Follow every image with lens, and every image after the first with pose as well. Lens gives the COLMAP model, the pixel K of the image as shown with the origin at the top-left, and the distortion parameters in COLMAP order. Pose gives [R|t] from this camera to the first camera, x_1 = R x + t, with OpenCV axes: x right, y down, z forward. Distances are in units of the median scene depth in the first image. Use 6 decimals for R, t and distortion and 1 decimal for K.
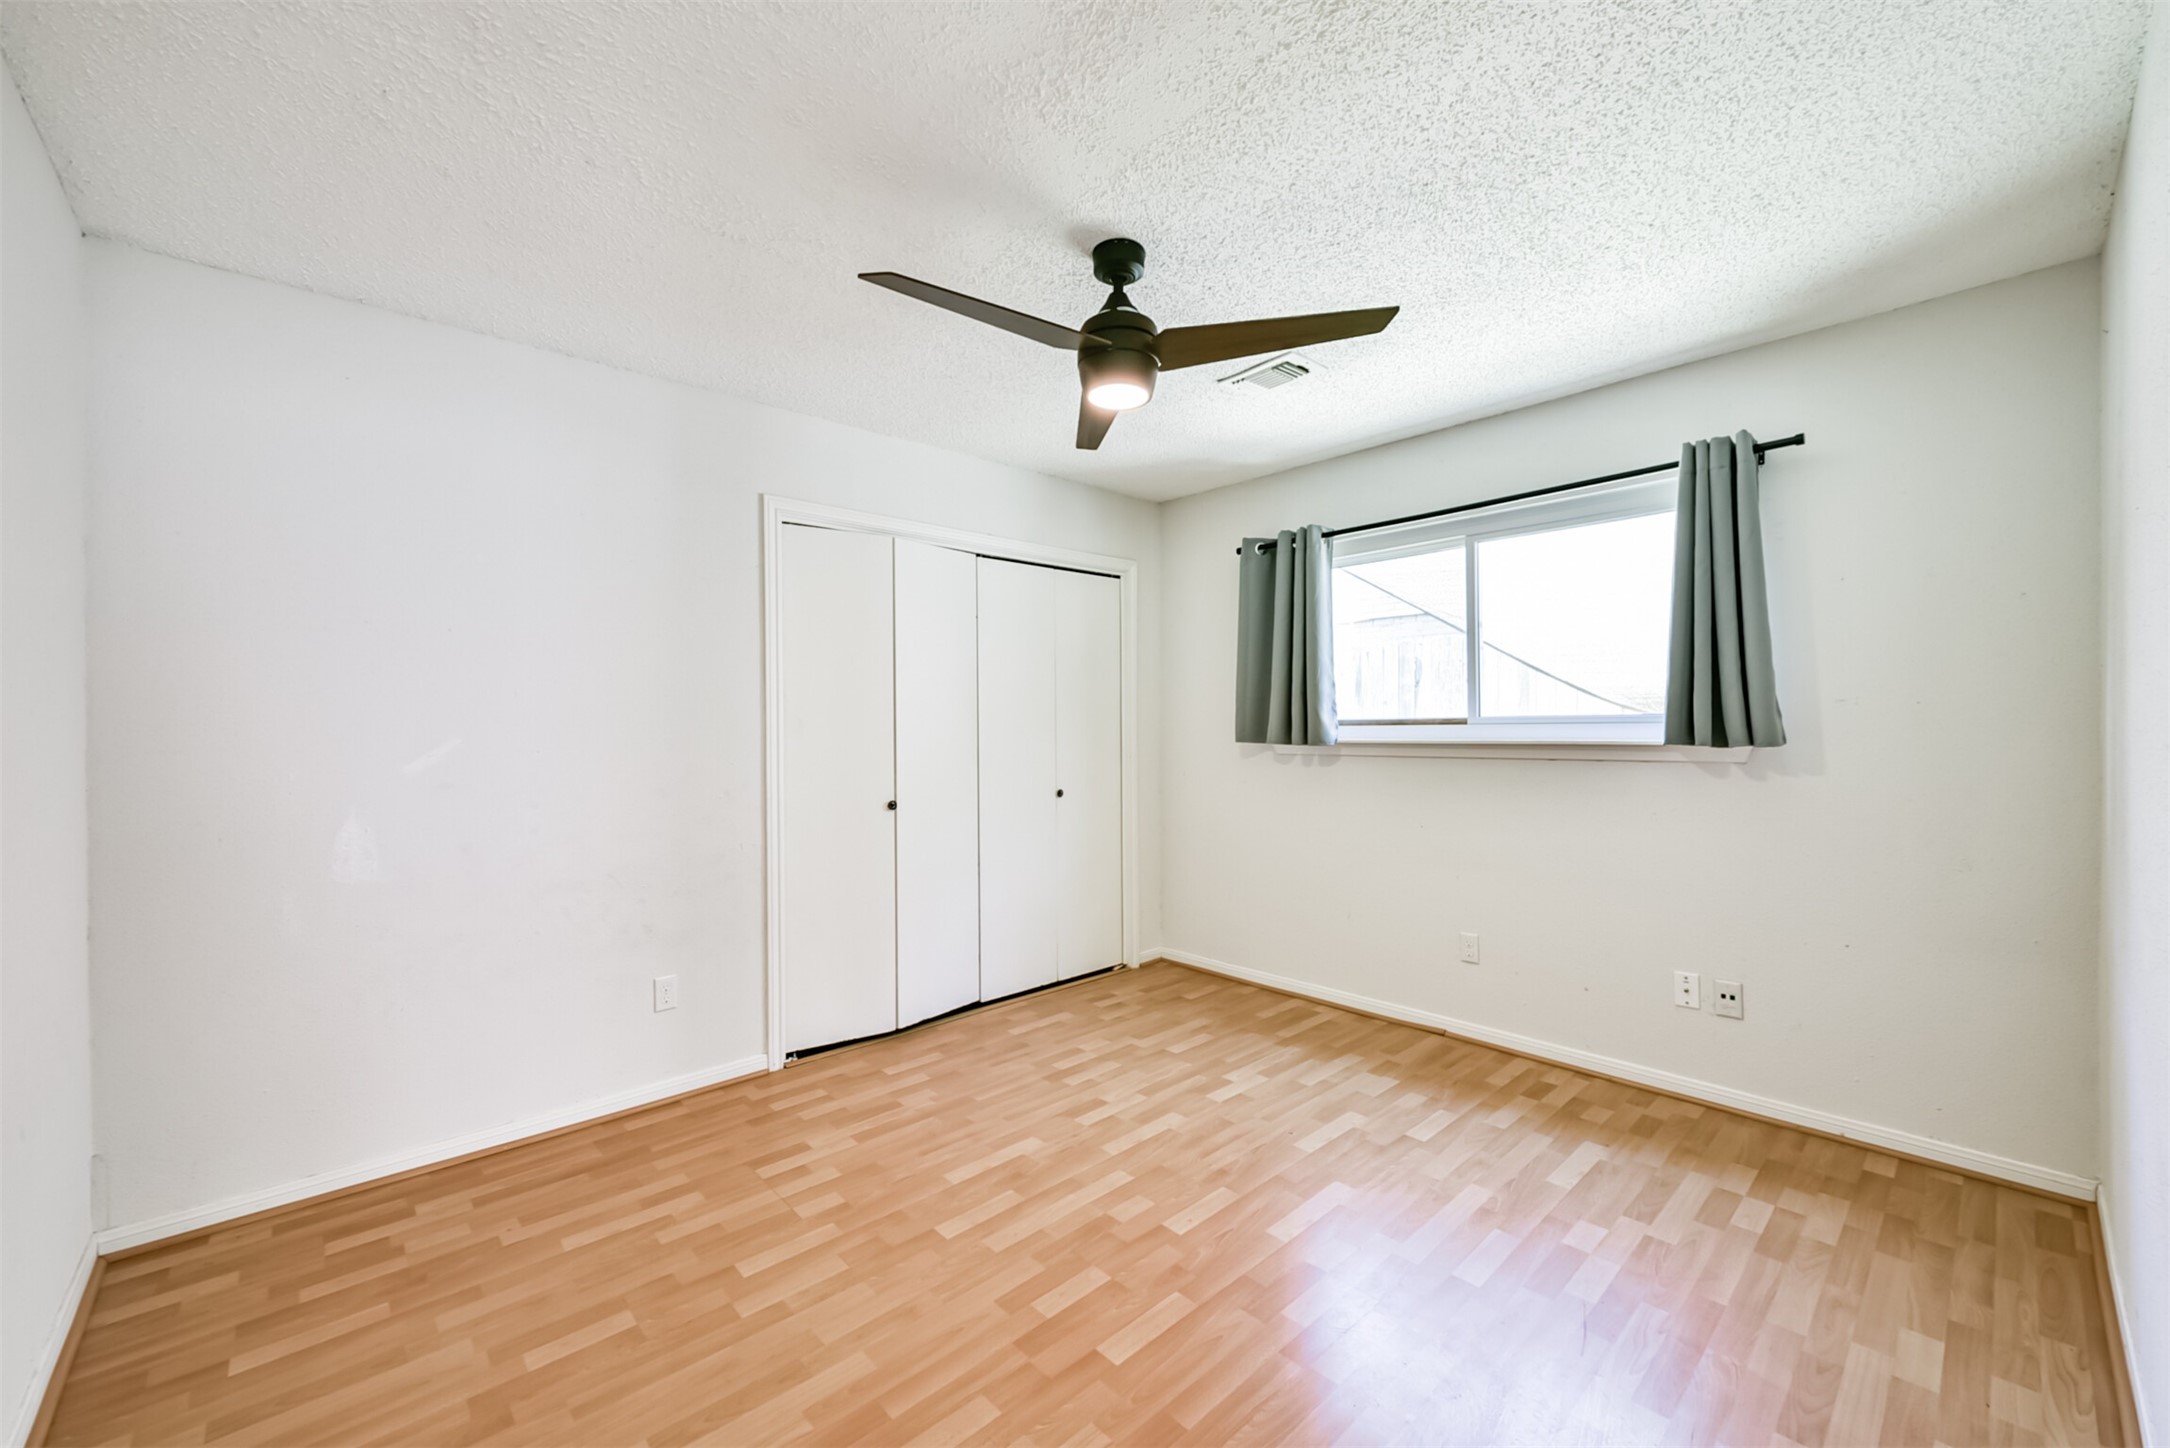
lens RADIAL K [[853.5, 0, 1079.4], [0, 853.5, 724.3], [0, 0, 1]] dist [0.006162, -0.002612]
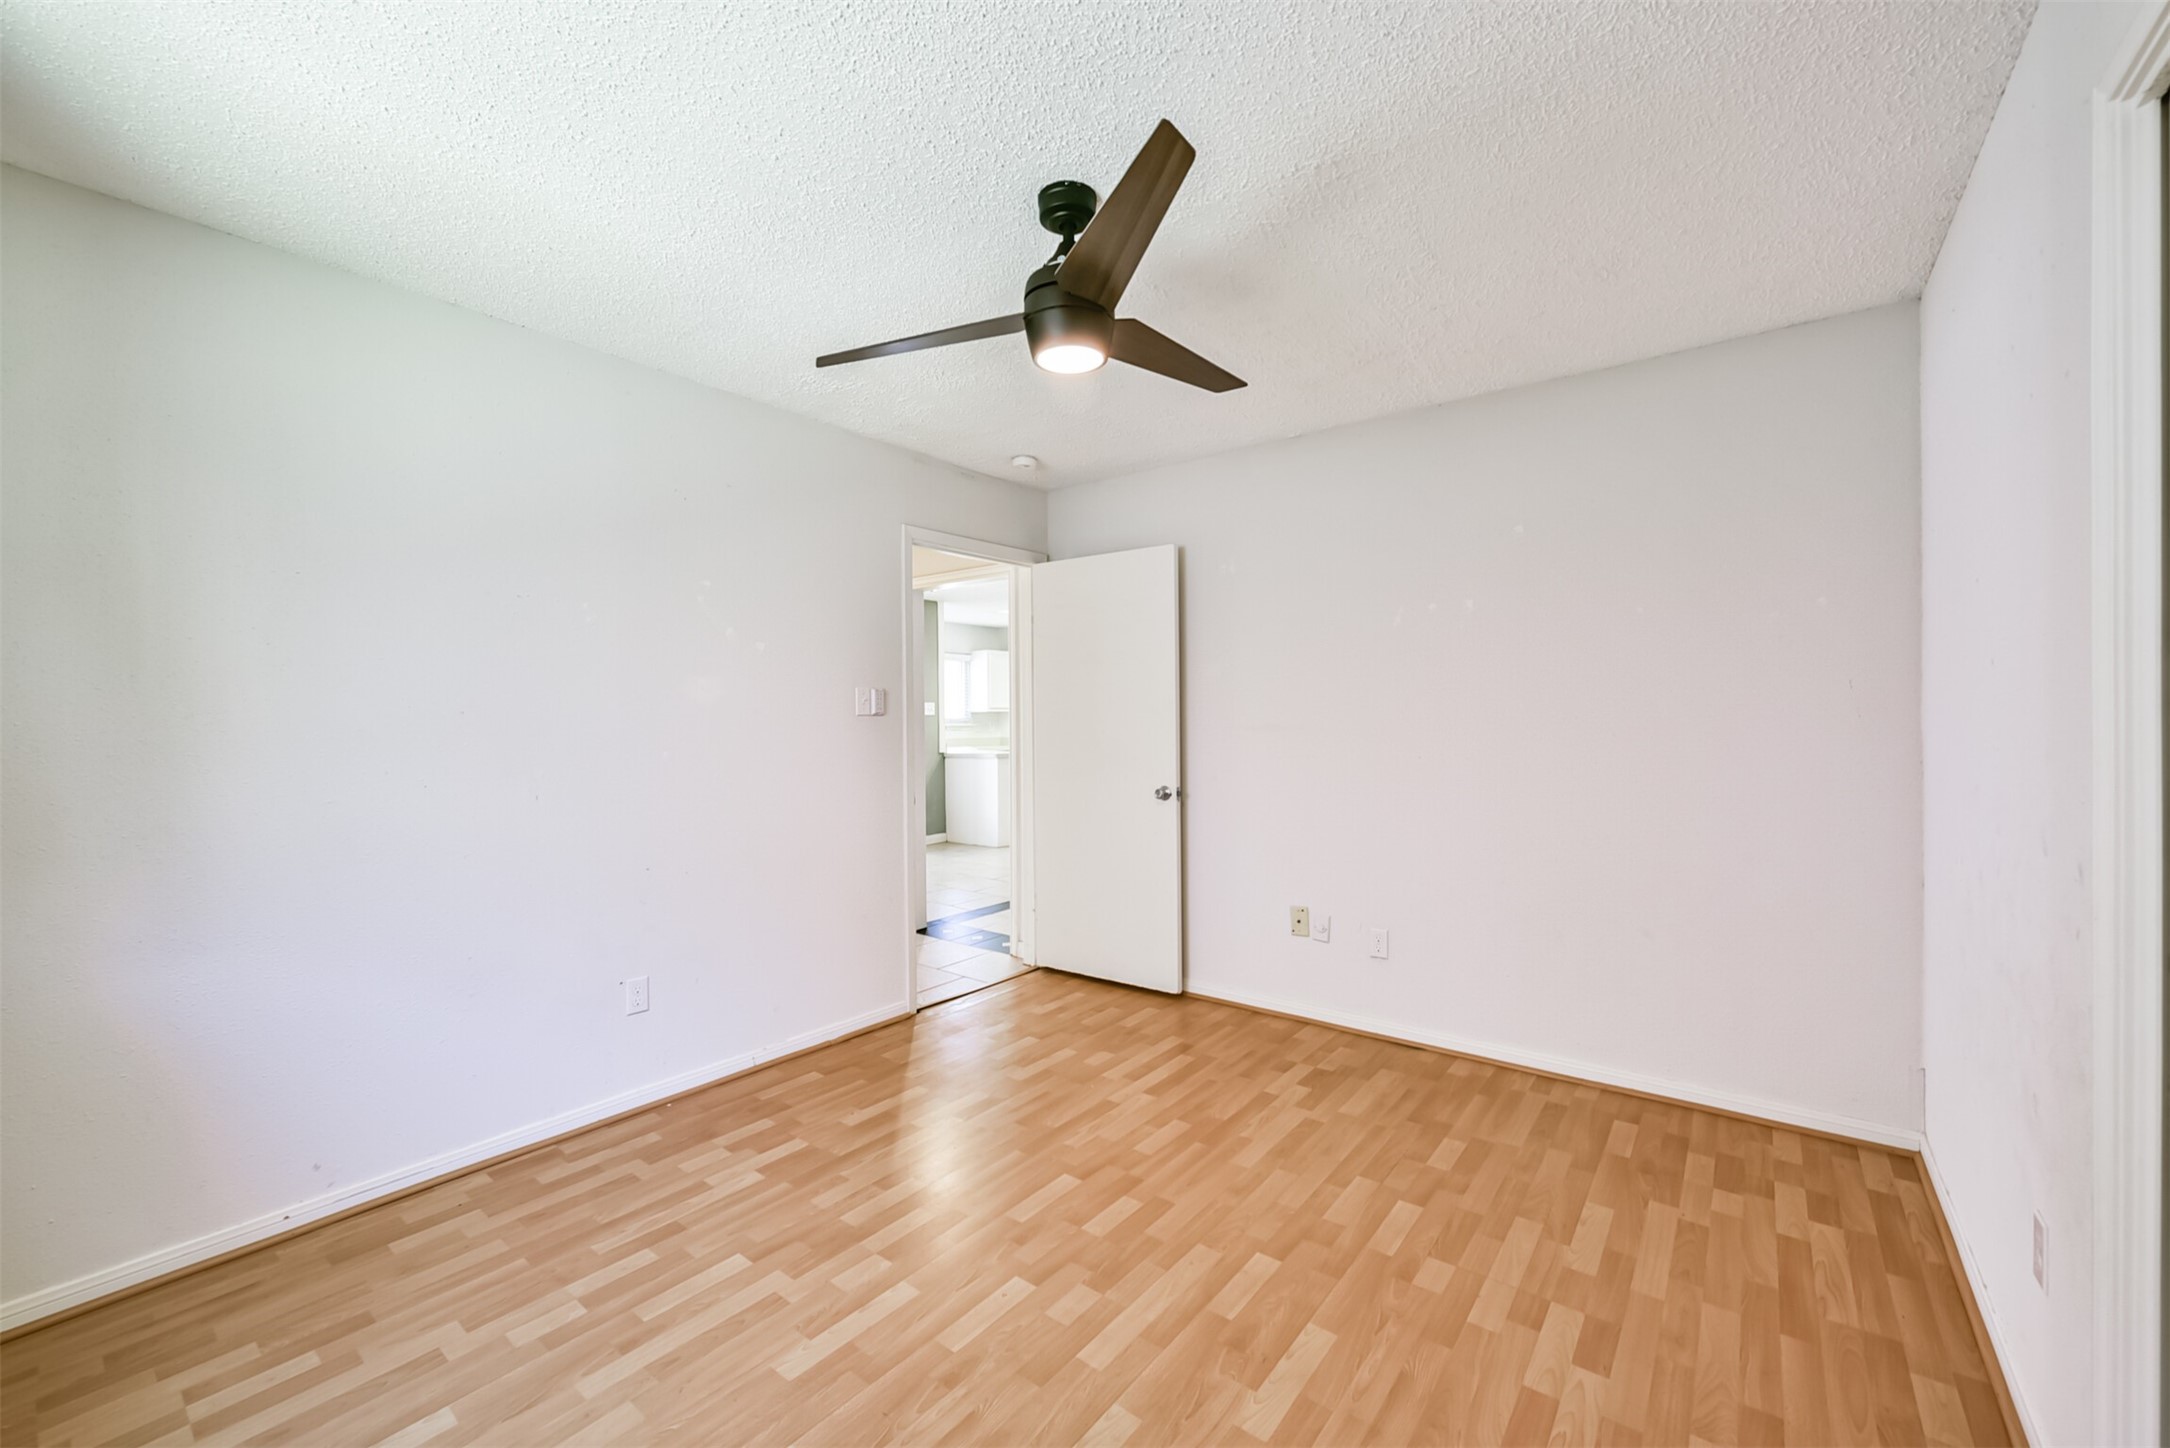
lens RADIAL K [[853.5, 0, 1081.6], [0, 853.5, 719.0], [0, 0, 1]] dist [0.006162, -0.002612]
pose [[-0.986297, 0.014836, -0.164310, 0.188954], [0.015279, 0.999882, -0.001435, -0.000745], [0.164269, -0.003926, -0.986408, 1.902326]]
